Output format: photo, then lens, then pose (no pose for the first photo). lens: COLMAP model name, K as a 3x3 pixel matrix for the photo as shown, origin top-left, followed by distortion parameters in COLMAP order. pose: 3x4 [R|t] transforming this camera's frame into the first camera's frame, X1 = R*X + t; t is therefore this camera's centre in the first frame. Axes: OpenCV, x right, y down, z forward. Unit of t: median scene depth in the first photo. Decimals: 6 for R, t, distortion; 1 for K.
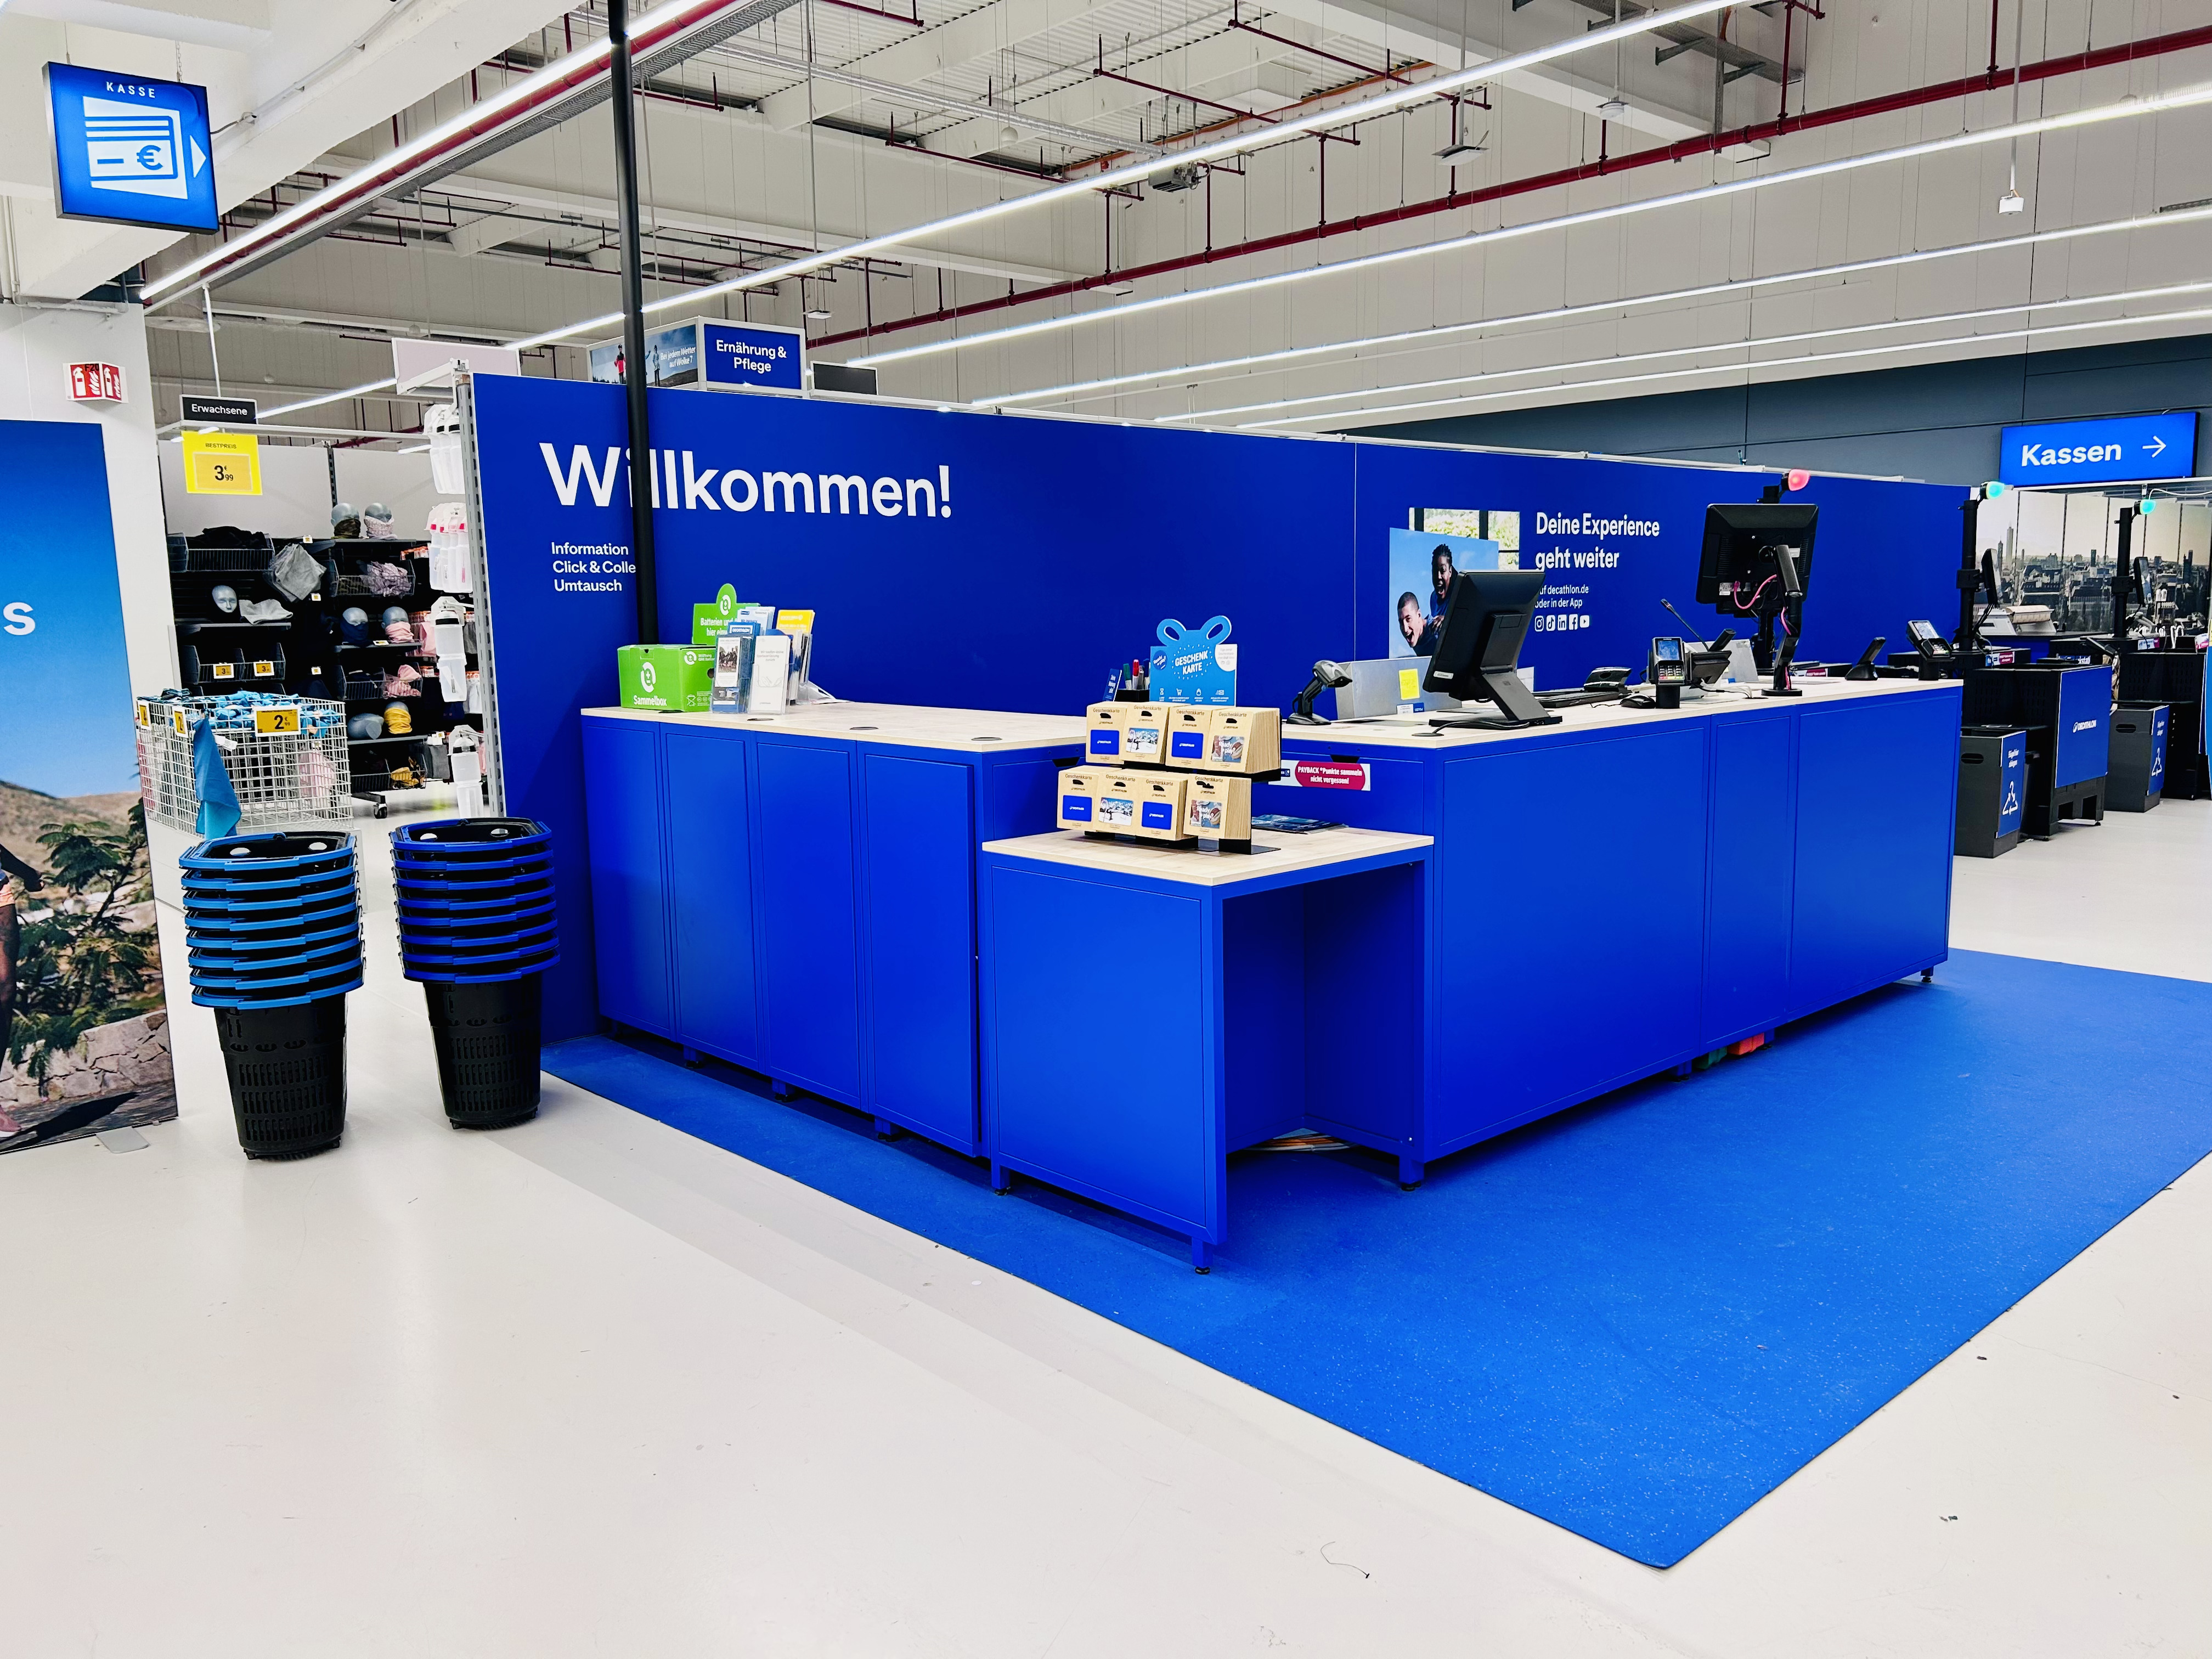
lens RADIAL K [[1692.5, 0, 1106.0], [0, 1692.5, 829.5], [0, 0, 1]] dist [0.001901, 0.000829]
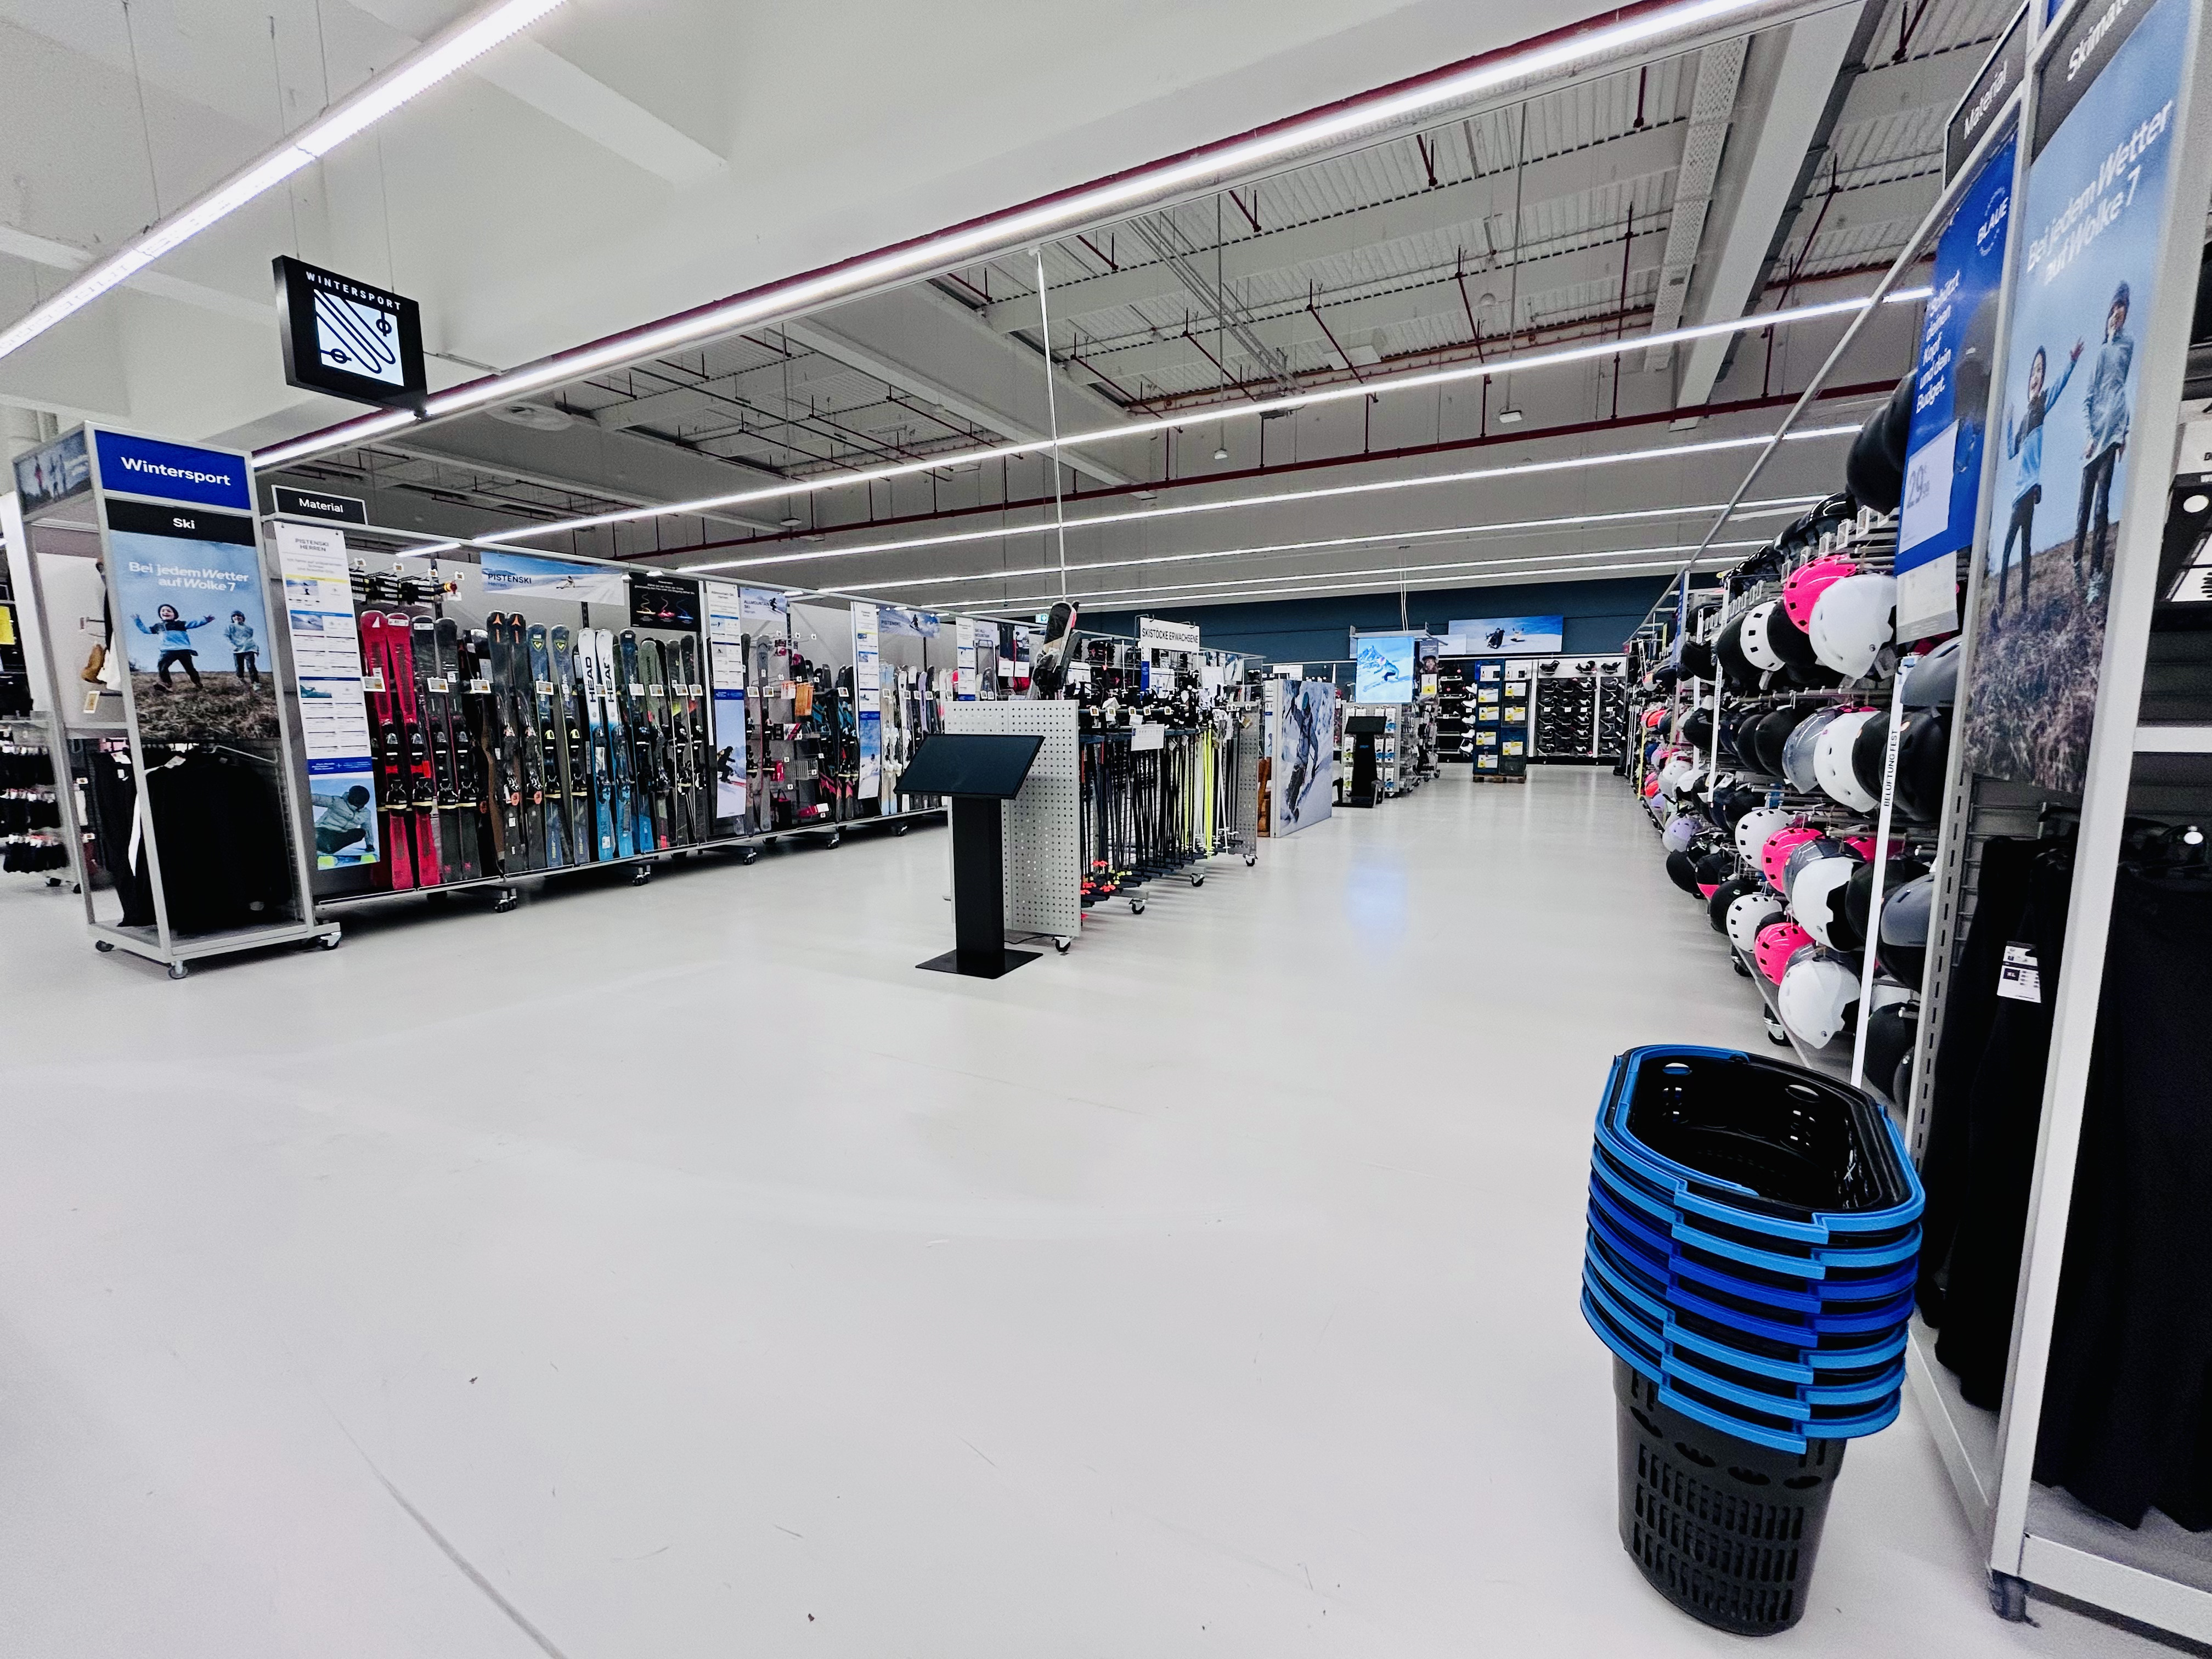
lens RADIAL K [[890.7, 0, 1106.0], [0, 890.7, 829.5], [0, 0, 1]] dist [-0.023363, 0.000031]
pose [[0.945133, -0.033591, 0.324954, -0.286052], [0.035325, 0.999376, 0.000564, -0.035053], [-0.324770, 0.010946, 0.945730, 0.298438]]
